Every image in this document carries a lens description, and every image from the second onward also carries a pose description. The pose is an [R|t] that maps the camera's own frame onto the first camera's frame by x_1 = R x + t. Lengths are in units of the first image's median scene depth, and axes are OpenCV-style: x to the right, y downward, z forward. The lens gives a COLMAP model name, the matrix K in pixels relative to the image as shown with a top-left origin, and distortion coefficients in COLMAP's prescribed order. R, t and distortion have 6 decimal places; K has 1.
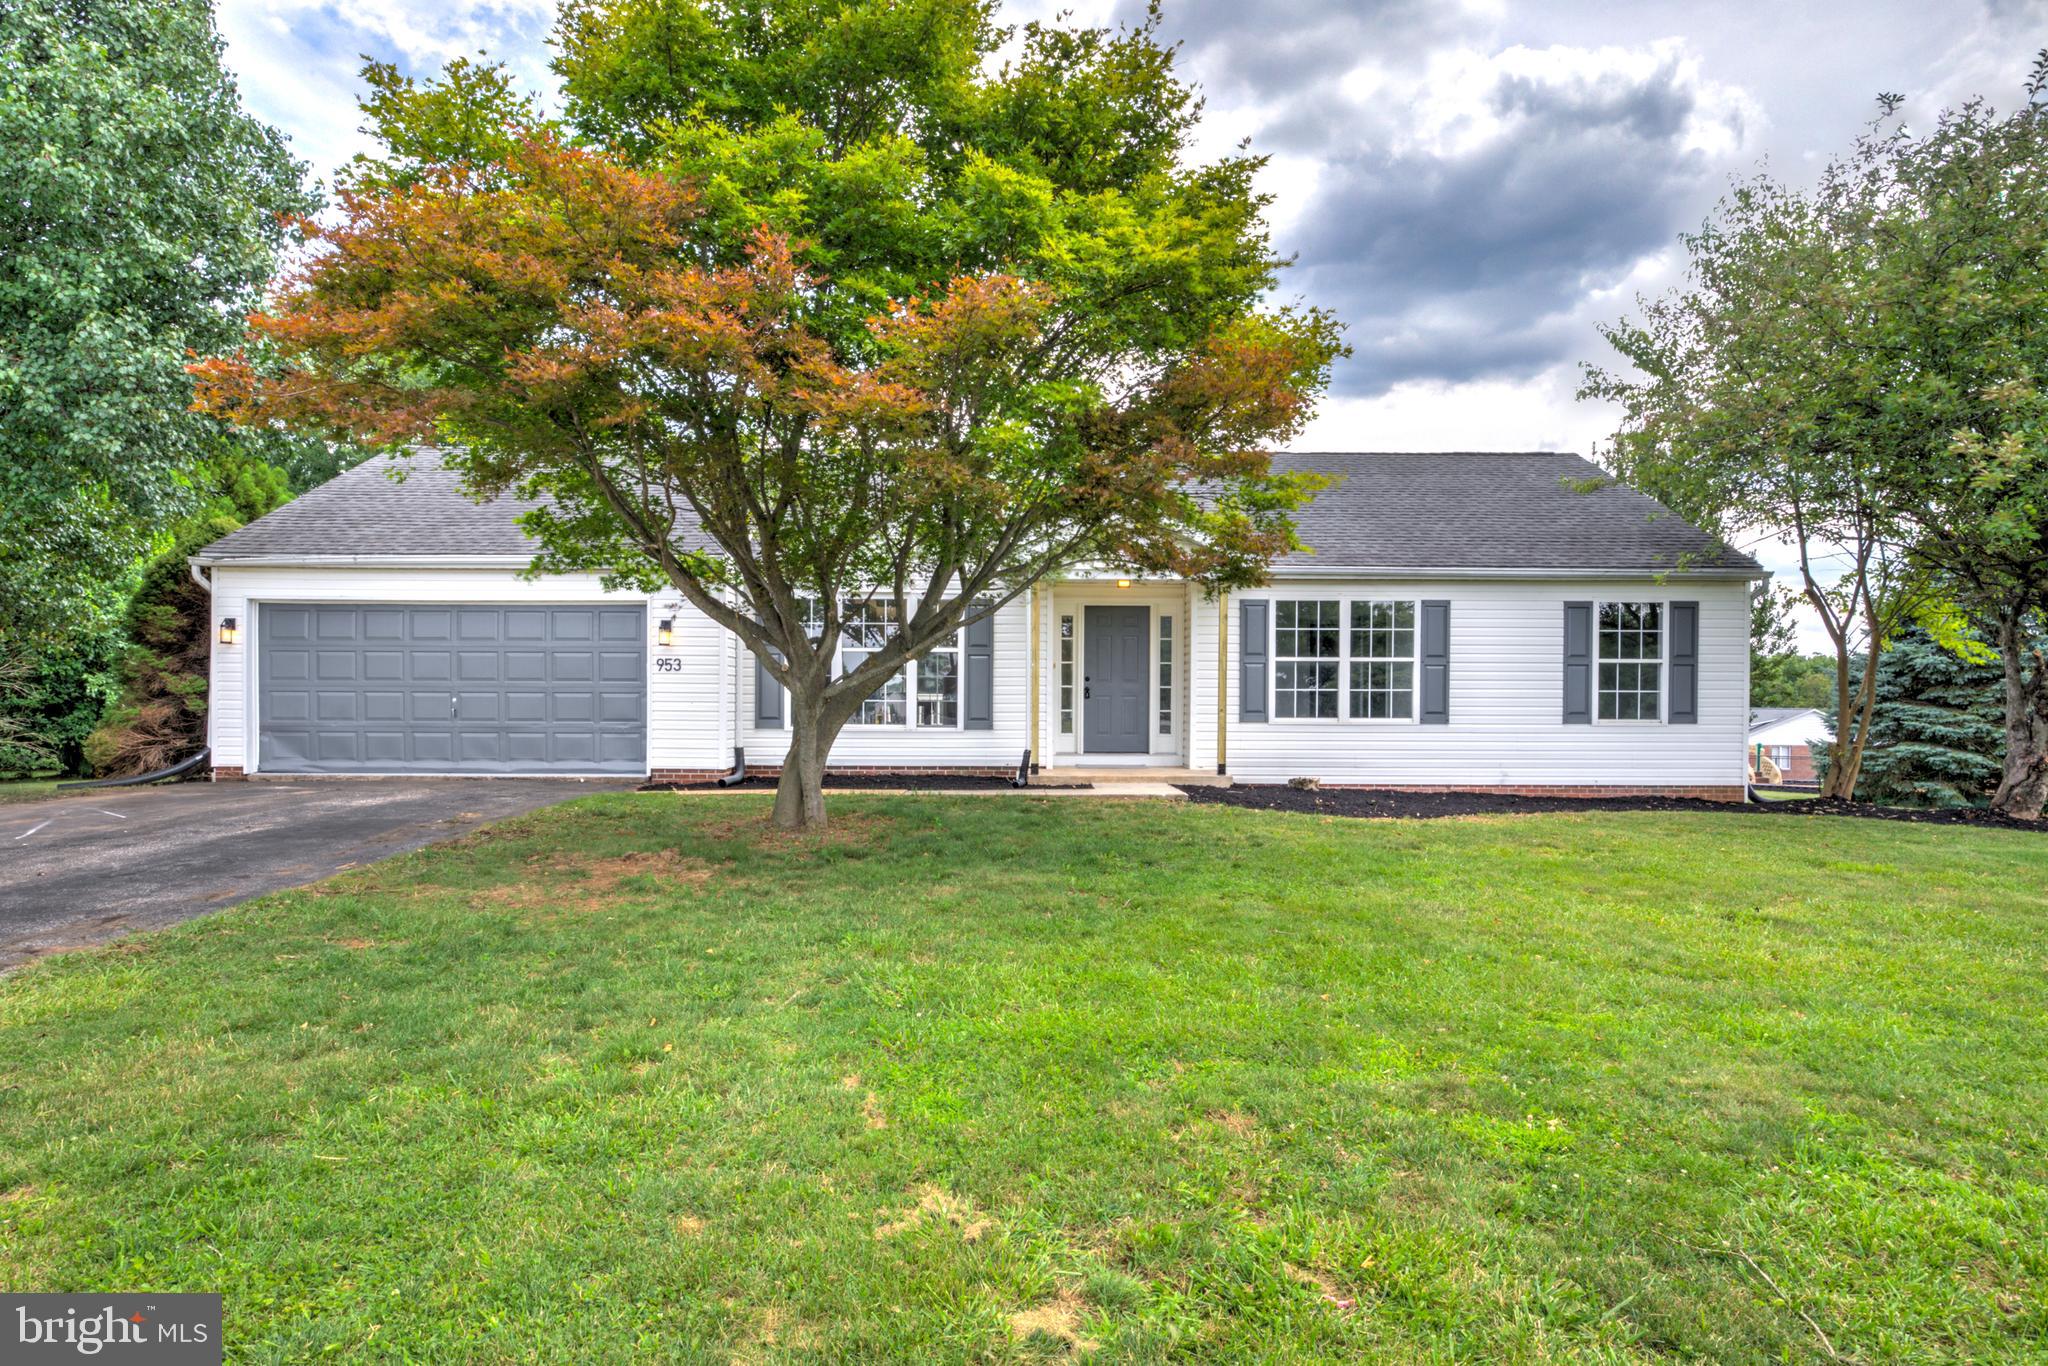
lens RADIAL K [[1152.3, 0, 1018.6], [0, 1152.3, 701.6], [0, 0, 1]] dist [-0.006041, -0.000230]
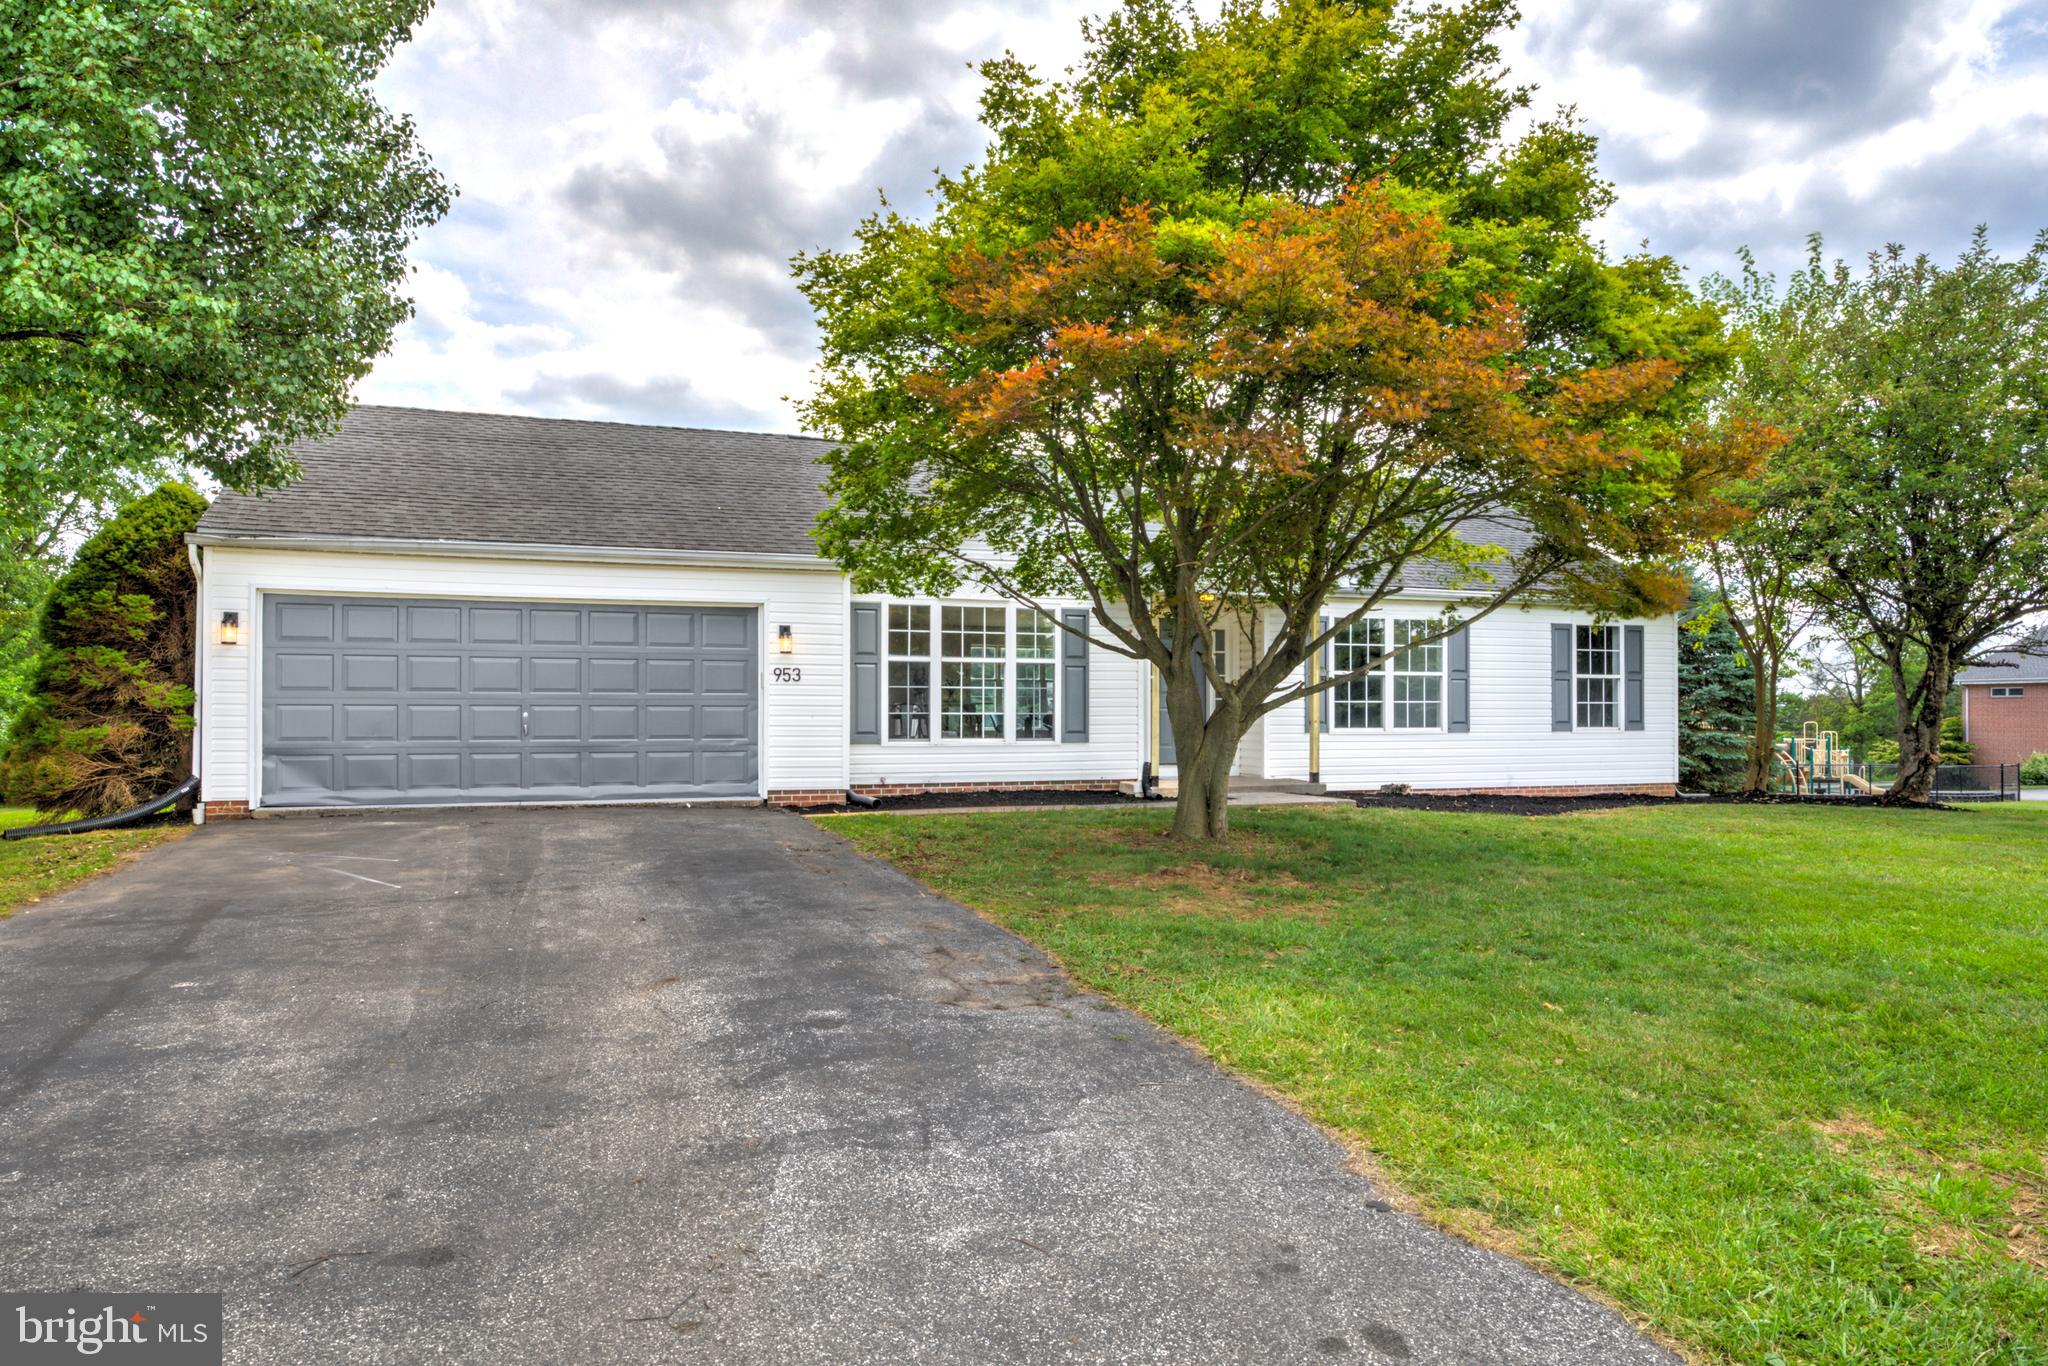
lens RADIAL K [[1281.0, 0, 1024.0], [0, 1281.0, 683.0], [0, 0, 1]] dist [-0.001091, -0.000630]
pose [[0.940529, 0.004336, 0.339686, -0.444560], [0.003430, 0.999746, -0.022257, -0.002238], [-0.339696, 0.022099, 0.940276, -0.008417]]
